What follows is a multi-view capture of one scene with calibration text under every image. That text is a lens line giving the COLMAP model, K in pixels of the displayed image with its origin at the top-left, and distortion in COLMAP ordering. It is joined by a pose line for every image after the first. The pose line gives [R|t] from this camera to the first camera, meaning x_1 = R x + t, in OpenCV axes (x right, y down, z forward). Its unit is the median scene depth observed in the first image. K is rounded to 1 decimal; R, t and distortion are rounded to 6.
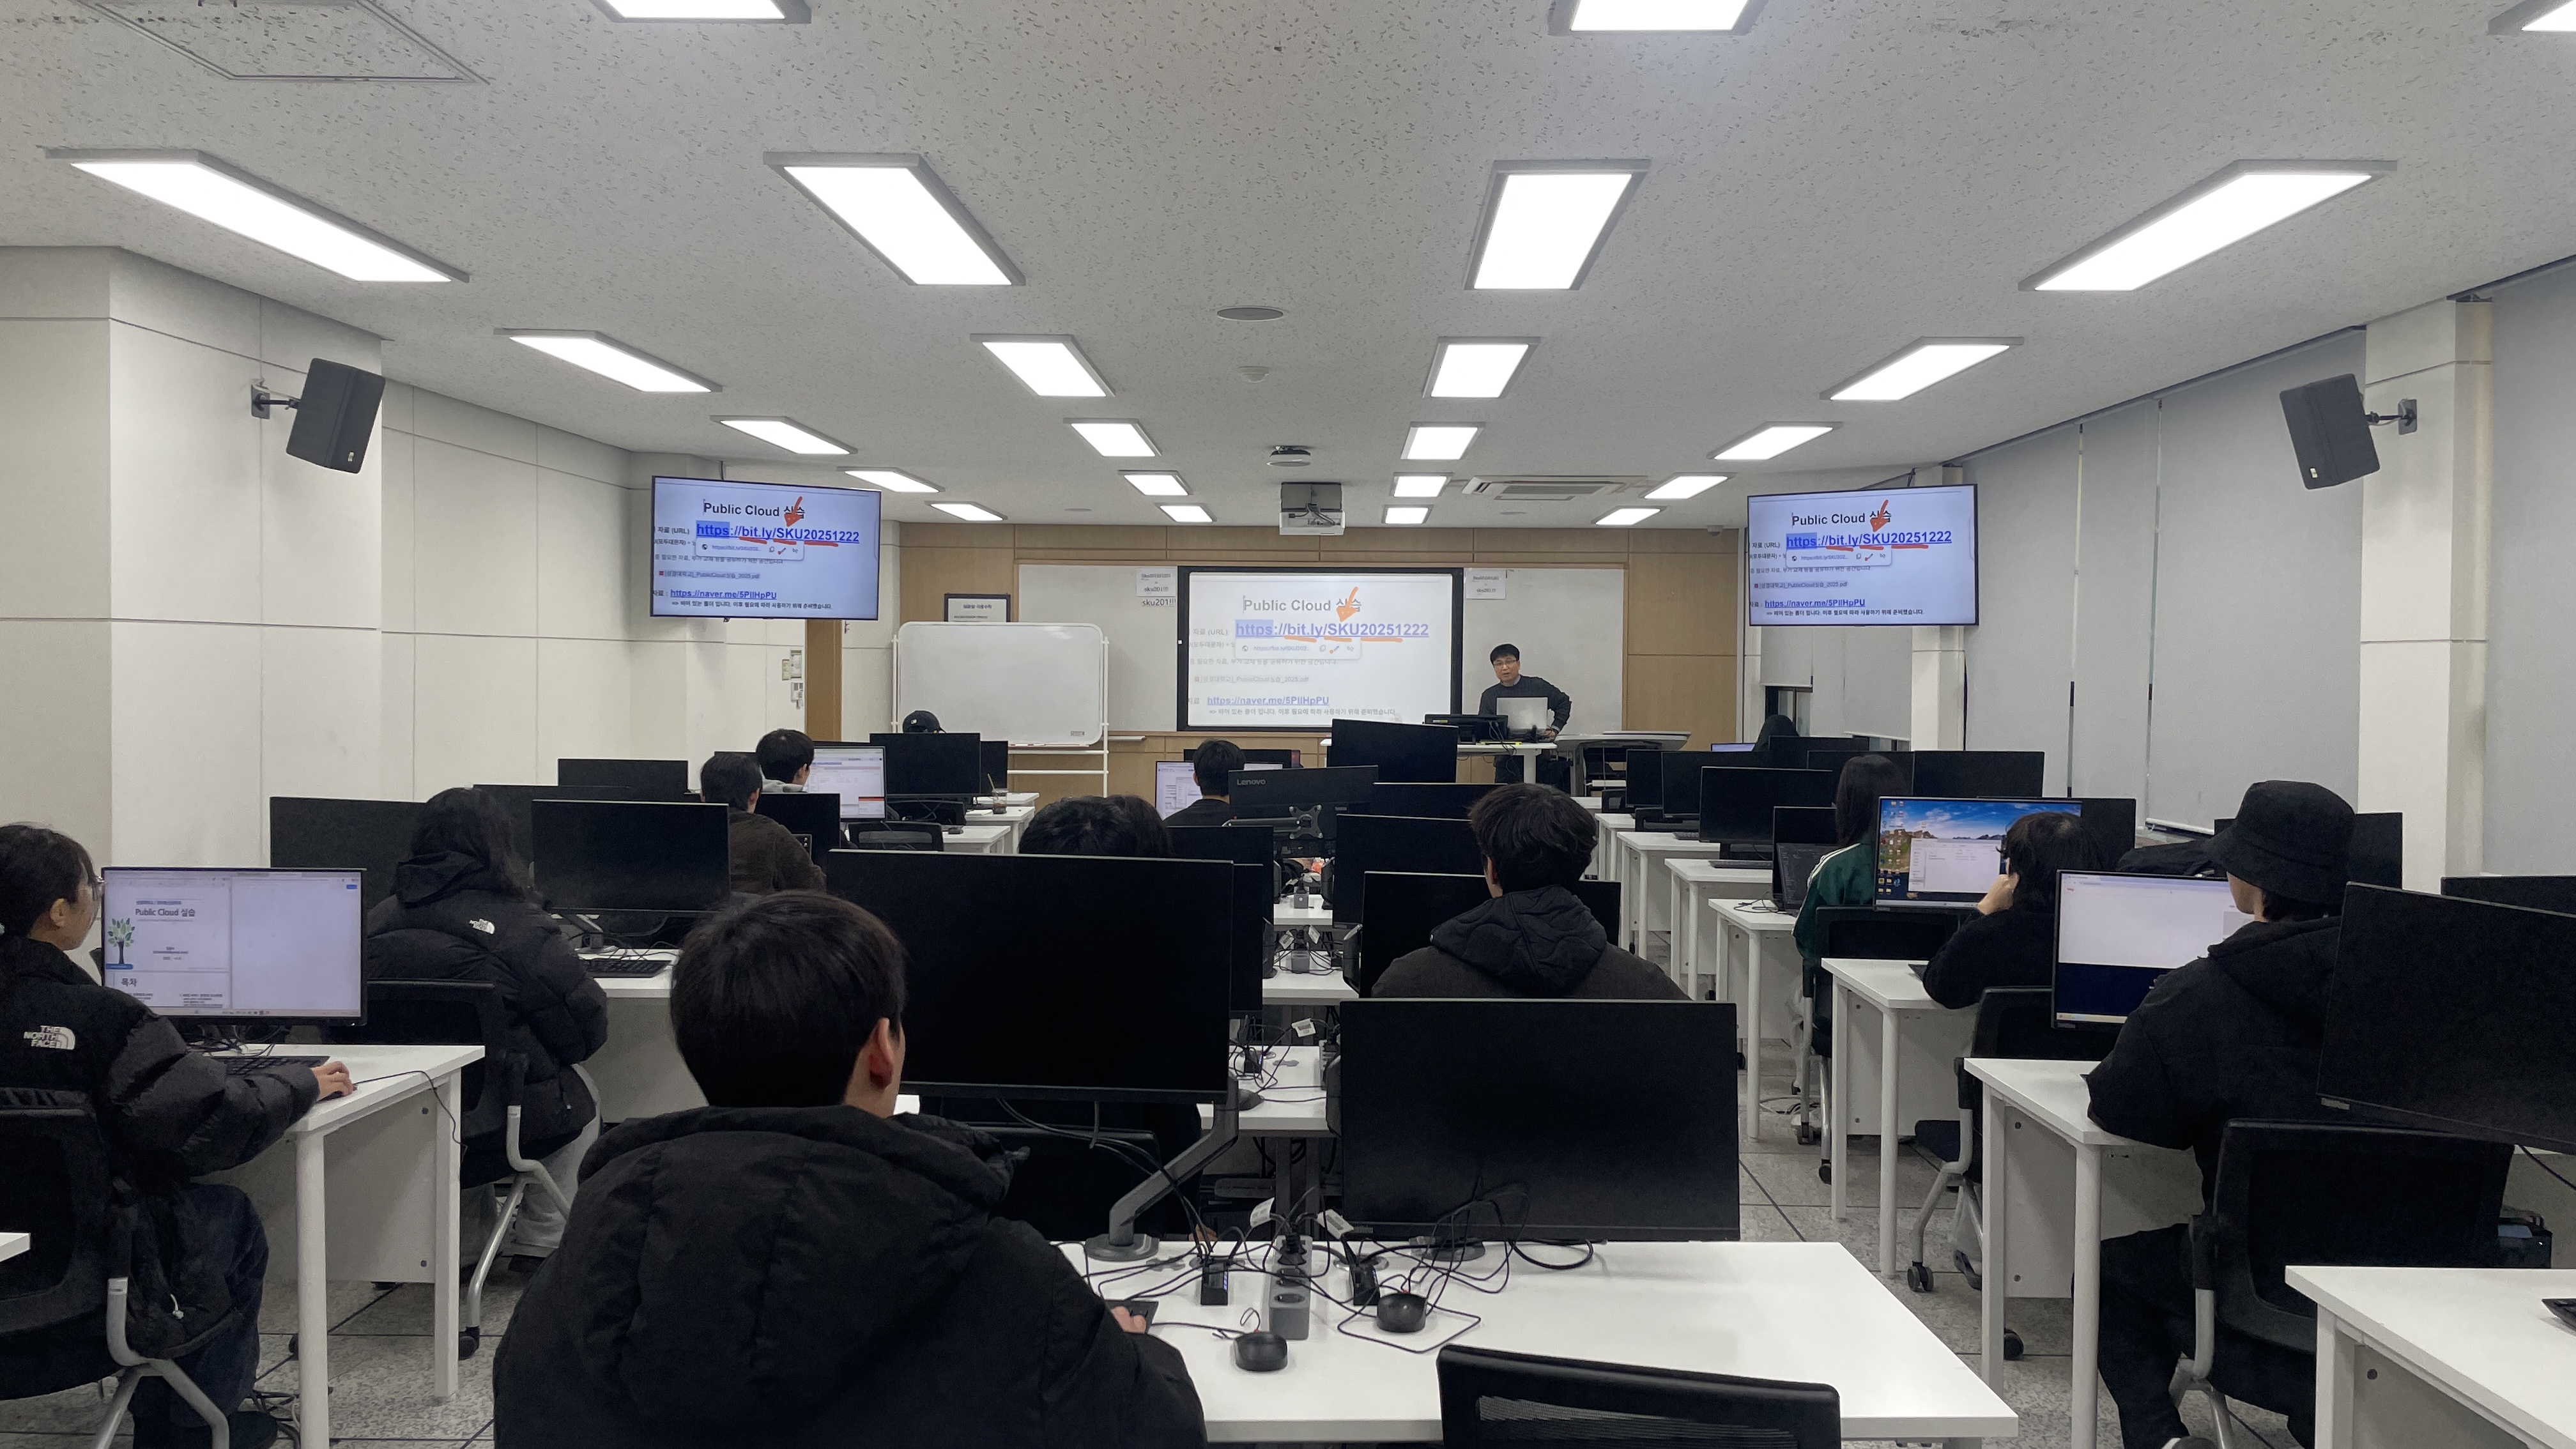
lens RADIAL K [[1965.4, 0, 1343.1], [0, 1965.4, 725.0], [0, 0, 1]] dist [0.087942, -0.126251]
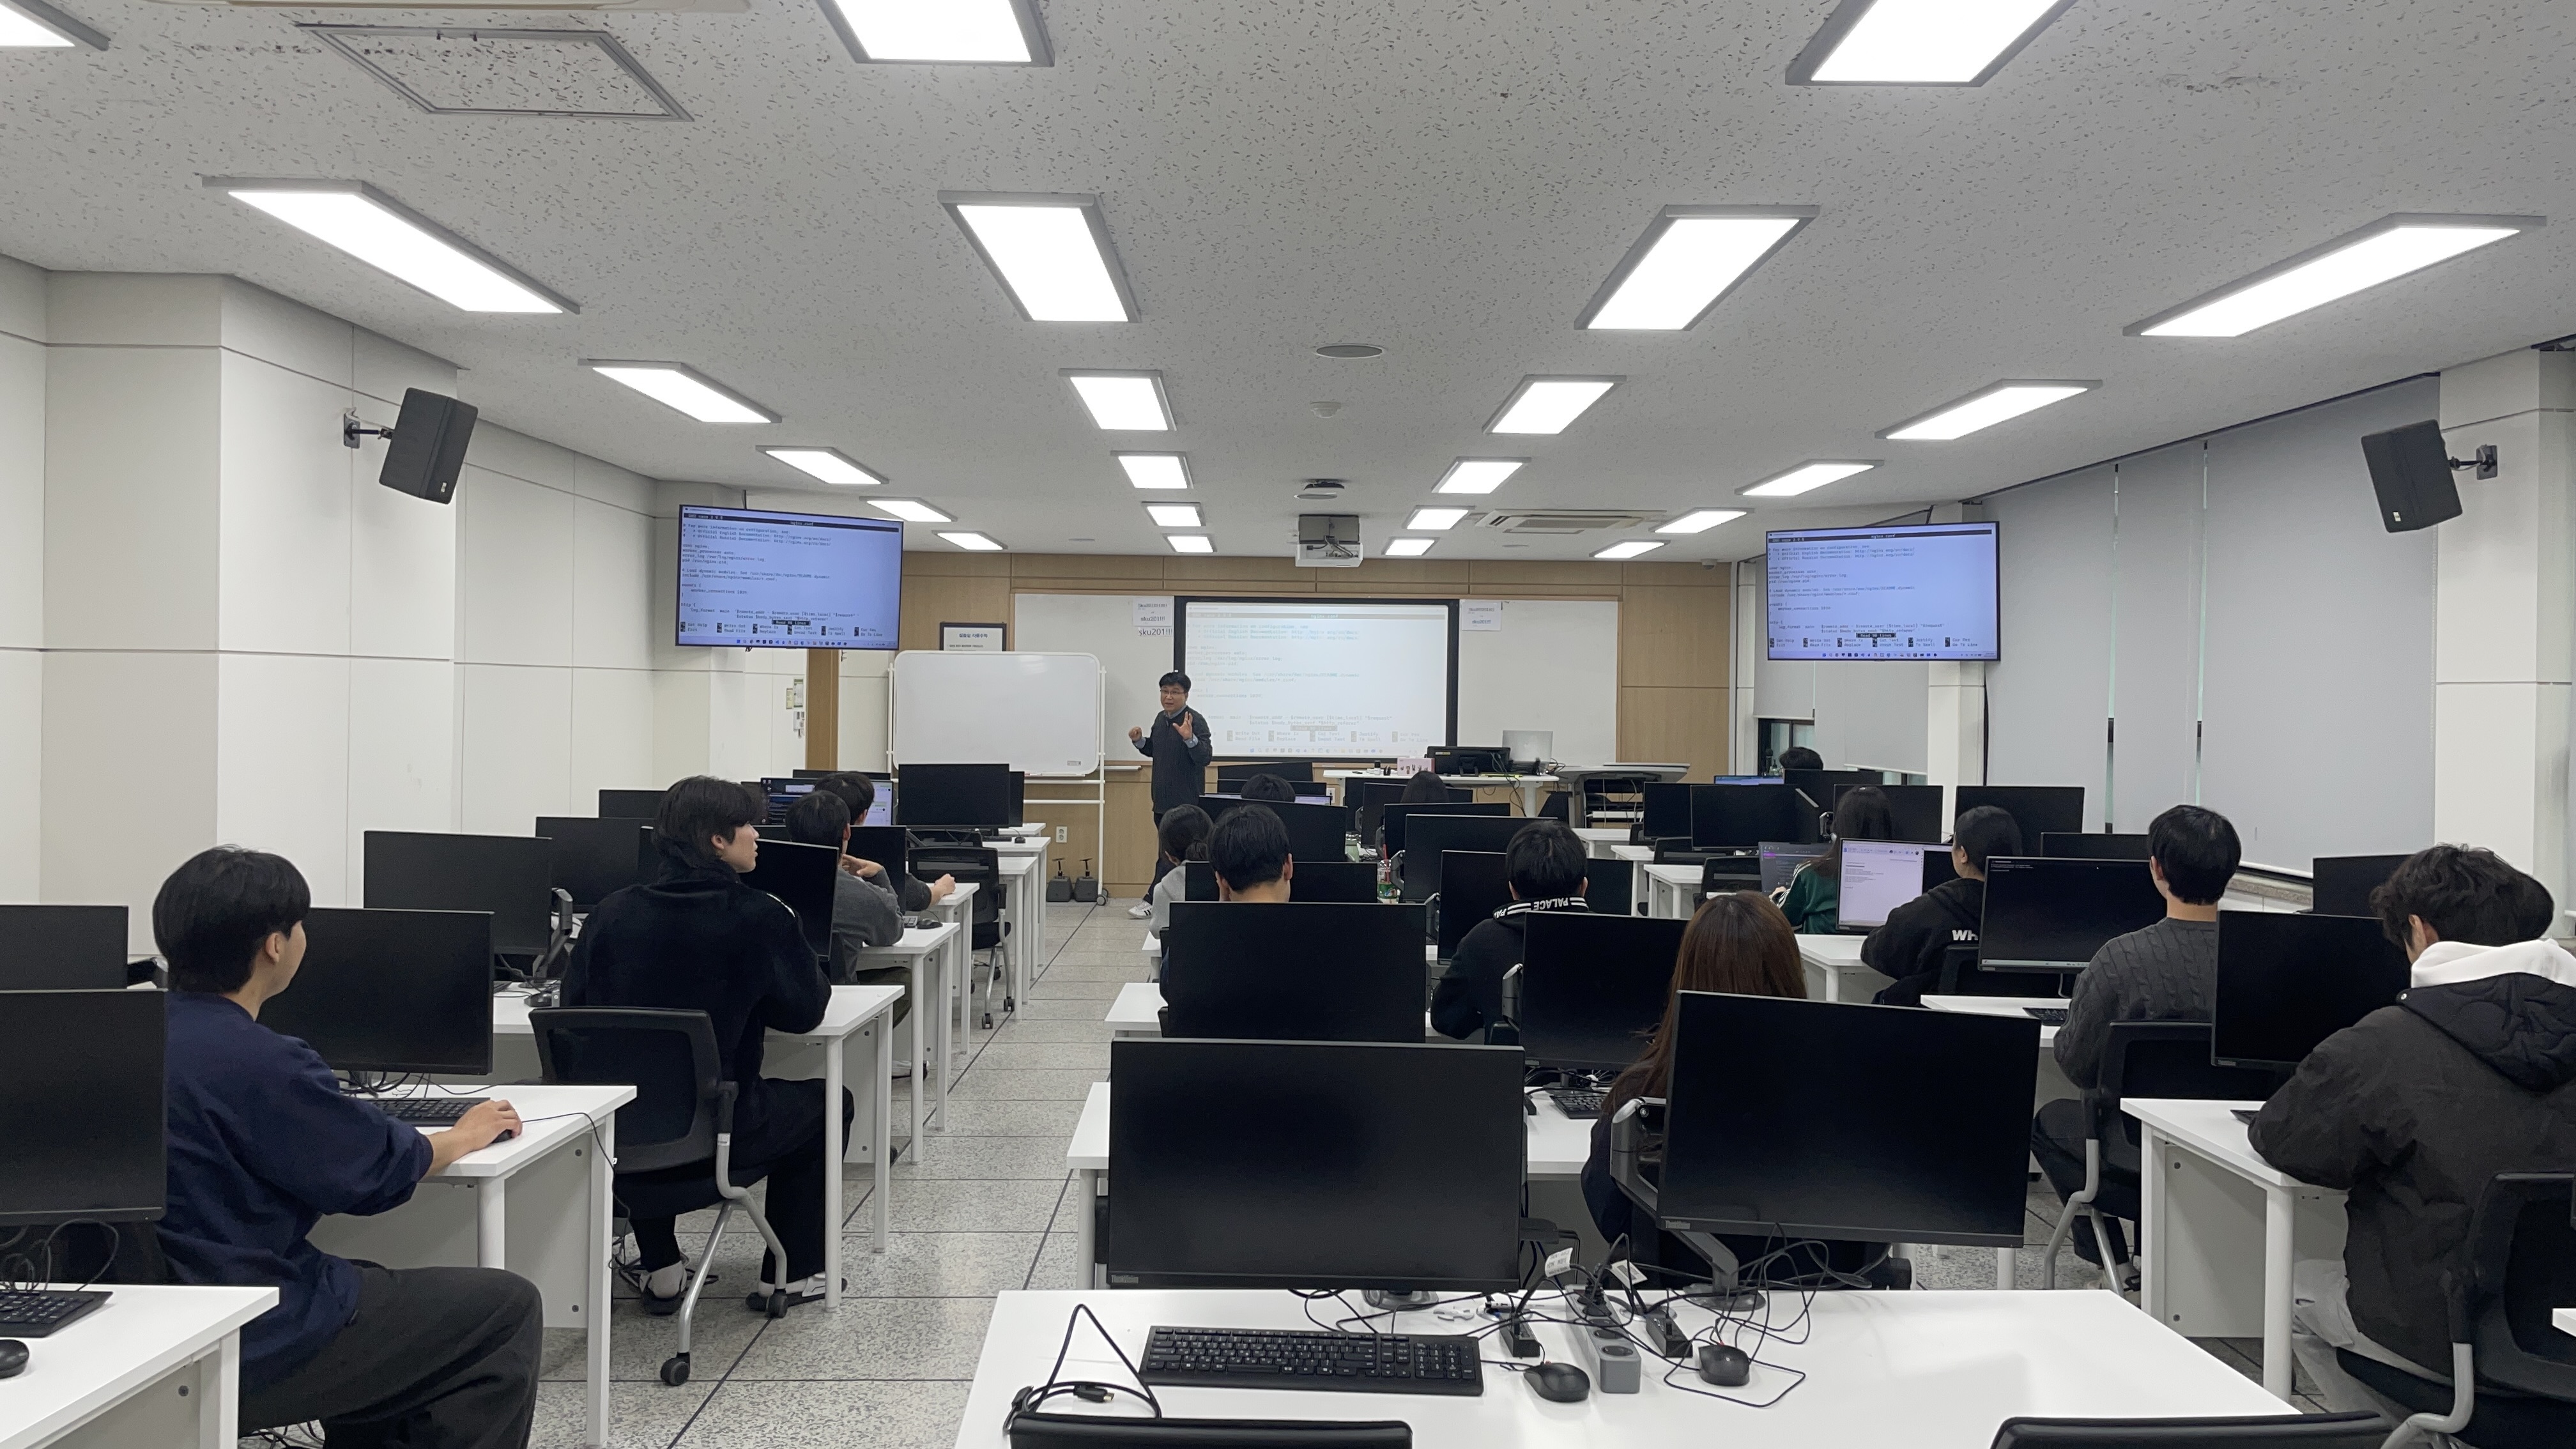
lens RADIAL K [[1960.7, 0, 1319.4], [0, 1960.7, 718.4], [0, 0, 1]] dist [0.089473, -0.134223]
pose [[0.999617, 0.003980, 0.027404, -0.064140], [-0.003517, 0.999851, -0.016898, -0.003200], [-0.027467, 0.016795, 0.999482, 0.001888]]
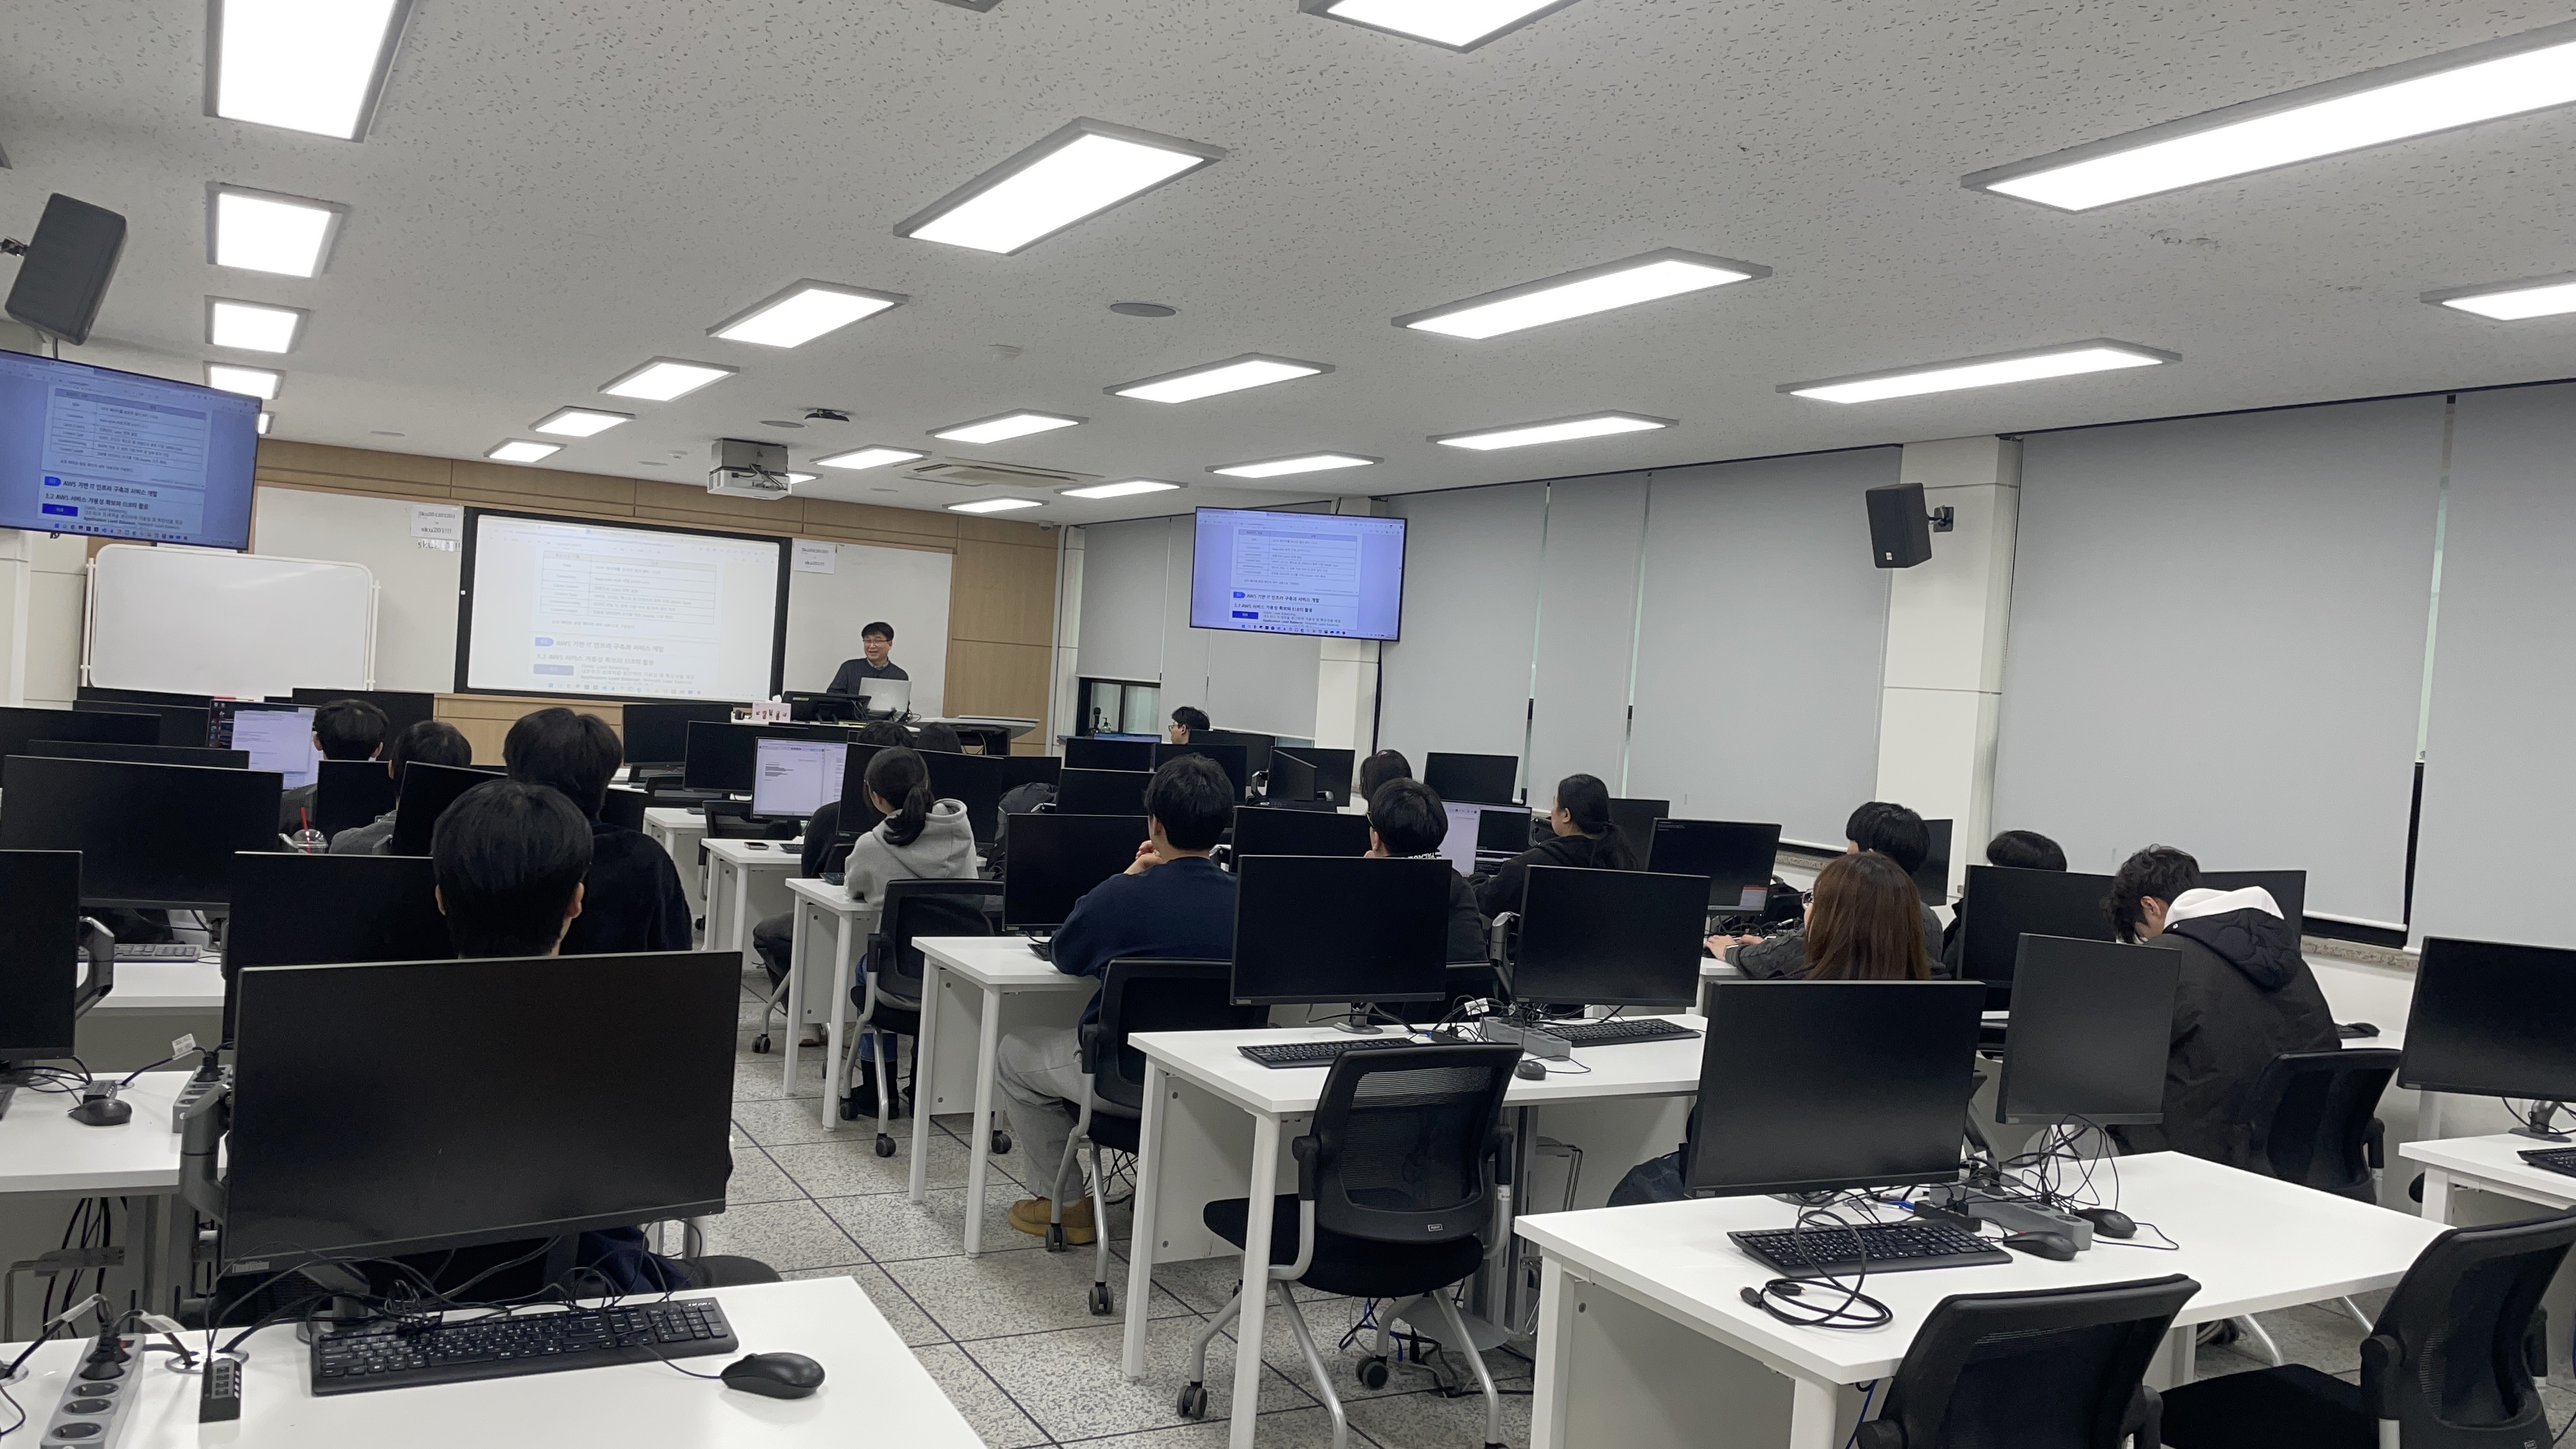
lens RADIAL K [[1965.4, 0, 1343.1], [0, 1965.4, 725.0], [0, 0, 1]] dist [0.087942, -0.126251]
pose [[0.860003, 0.040649, 0.508667, -0.334445], [-0.046002, 0.998939, -0.002051, 0.001469], [-0.508211, -0.021636, 0.860961, 0.050900]]
